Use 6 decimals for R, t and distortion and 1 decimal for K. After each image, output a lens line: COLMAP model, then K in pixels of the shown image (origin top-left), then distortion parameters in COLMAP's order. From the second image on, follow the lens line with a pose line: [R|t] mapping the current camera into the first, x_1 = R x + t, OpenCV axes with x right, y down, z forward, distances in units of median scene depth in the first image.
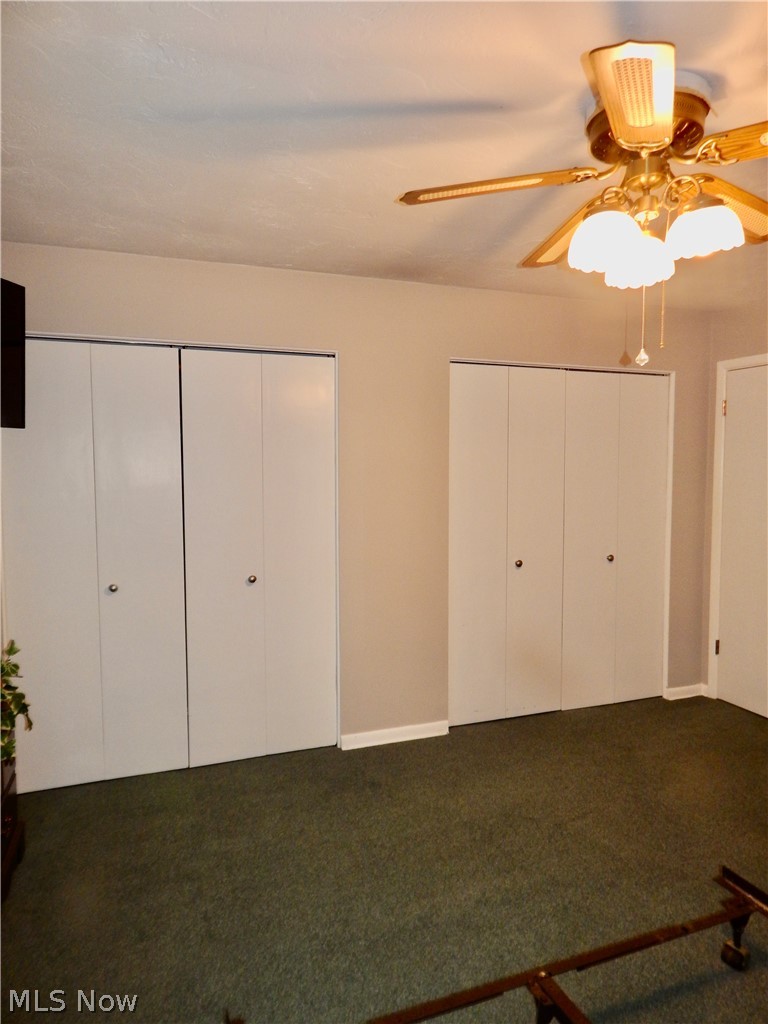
lens RADIAL K [[692.7, 0, 382.4], [0, 692.7, 519.9], [0, 0, 1]] dist [0.049178, -0.011697]
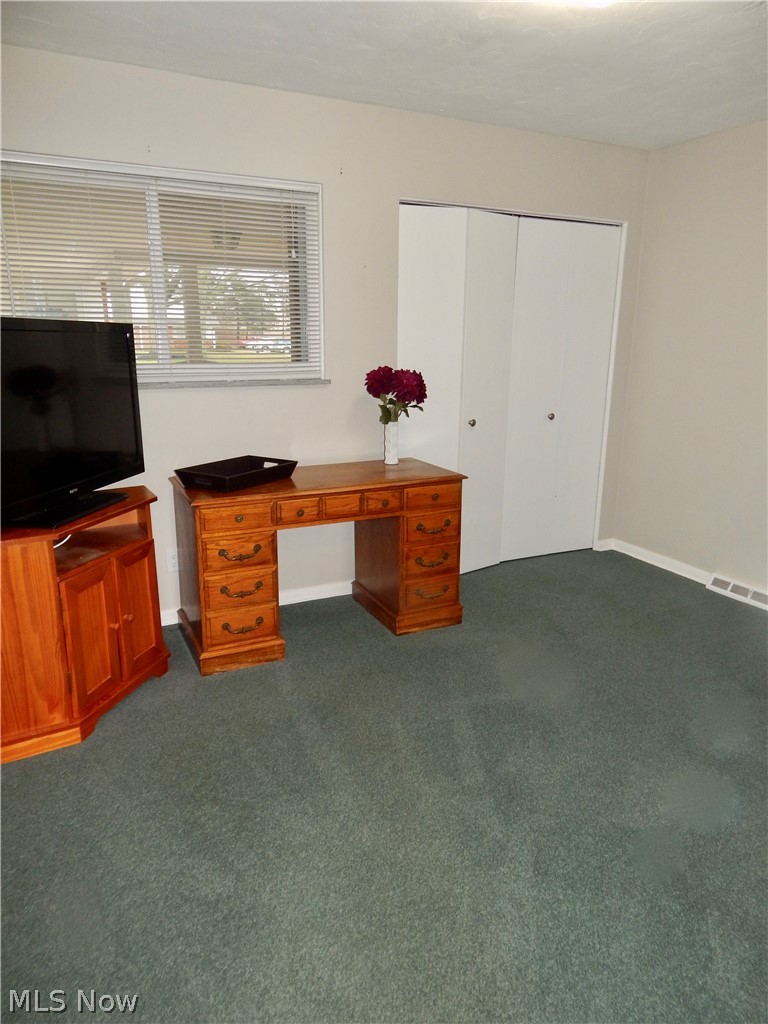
lens RADIAL K [[692.7, 0, 384.2], [0, 692.7, 515.1], [0, 0, 1]] dist [0.049178, -0.011697]
pose [[0.997252, -0.009510, 0.073467, -1.133018], [-0.004988, 0.980857, 0.194667, 0.036391], [-0.073912, -0.194498, 0.978114, -0.443163]]
